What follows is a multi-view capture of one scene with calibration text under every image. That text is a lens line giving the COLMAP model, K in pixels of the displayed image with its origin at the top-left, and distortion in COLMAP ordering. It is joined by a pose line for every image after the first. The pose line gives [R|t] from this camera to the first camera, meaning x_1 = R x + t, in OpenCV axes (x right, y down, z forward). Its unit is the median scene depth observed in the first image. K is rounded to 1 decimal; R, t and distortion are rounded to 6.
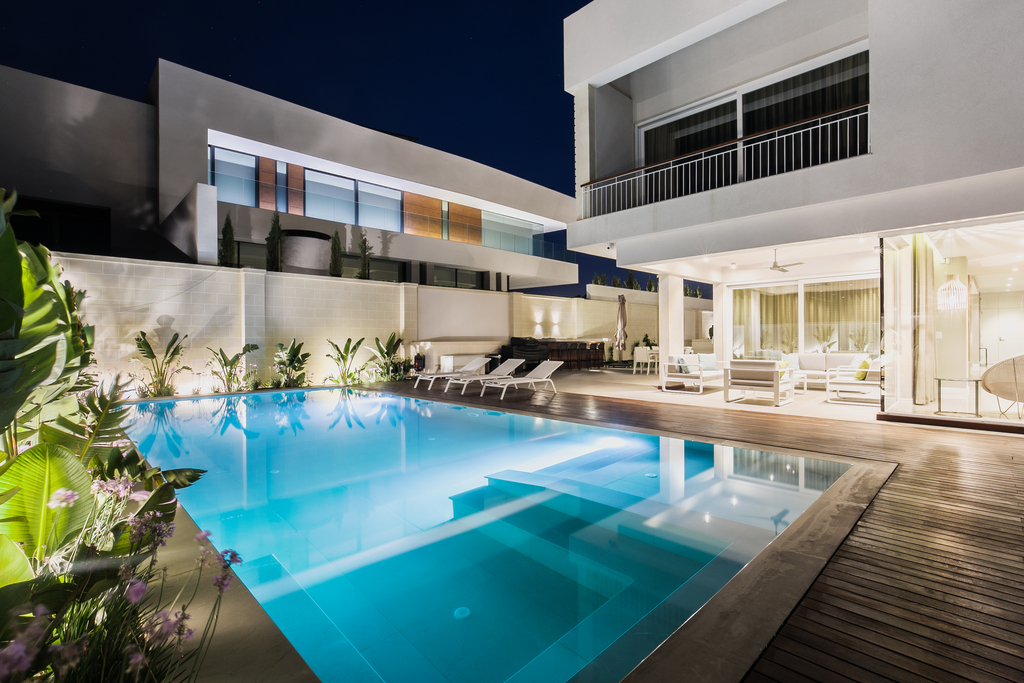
lens RADIAL K [[471.1, 0, 516.1], [0, 471.1, 343.5], [0, 0, 1]] dist [-0.013746, 0.000584]
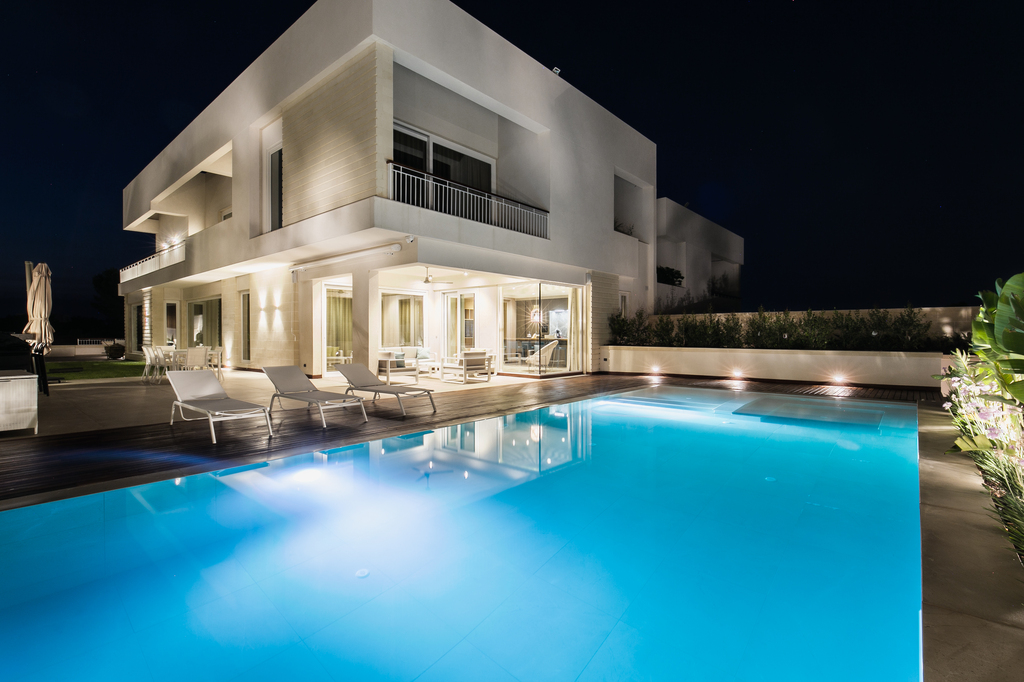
lens RADIAL K [[471.1, 0, 516.3], [0, 471.1, 339.1], [0, 0, 1]] dist [-0.013746, 0.000584]
pose [[-0.085273, -0.015956, 0.996230, -0.798308], [-0.002824, 0.999872, 0.015773, -0.020872], [-0.996354, -0.001468, -0.085307, 0.891959]]
